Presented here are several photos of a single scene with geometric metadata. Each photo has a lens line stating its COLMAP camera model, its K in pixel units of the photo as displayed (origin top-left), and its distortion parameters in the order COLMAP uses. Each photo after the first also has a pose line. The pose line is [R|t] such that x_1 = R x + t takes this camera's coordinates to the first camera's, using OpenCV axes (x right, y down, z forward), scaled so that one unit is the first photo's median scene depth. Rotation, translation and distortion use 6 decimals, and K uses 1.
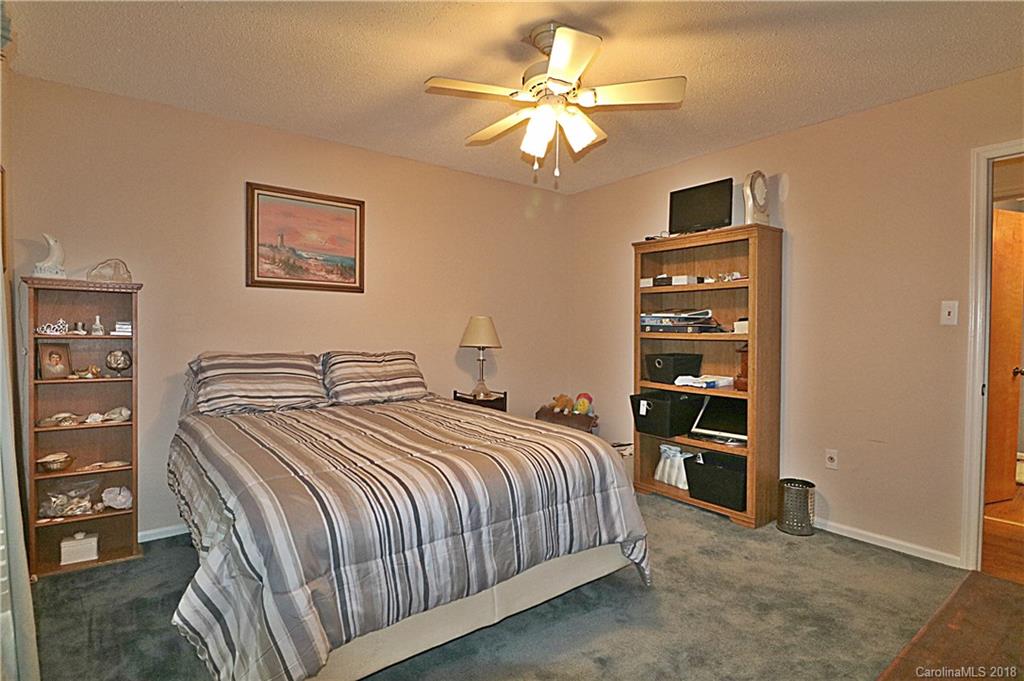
lens RADIAL K [[507.1, 0, 517.3], [0, 507.1, 346.2], [0, 0, 1]] dist [0.003806, 0.000353]
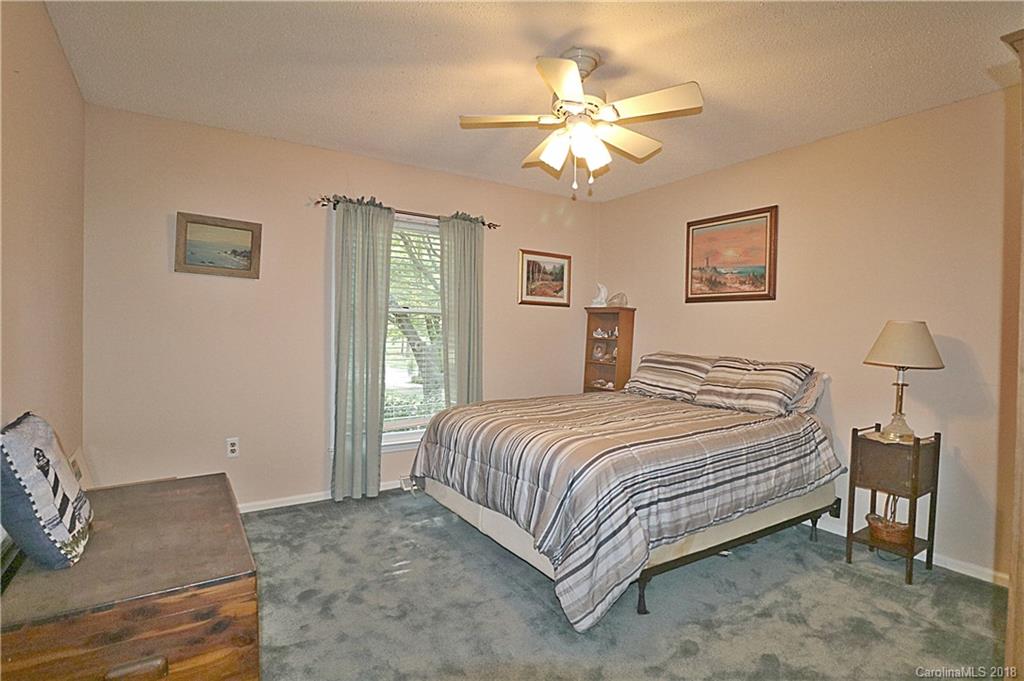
lens RADIAL K [[507.1, 0, 510.8], [0, 507.1, 336.1], [0, 0, 1]] dist [0.003806, 0.000353]
pose [[-0.046465, 0.002964, -0.998916, 0.739673], [-0.057142, 0.998350, 0.005620, -0.013826], [0.997284, 0.057341, -0.046219, 0.590235]]
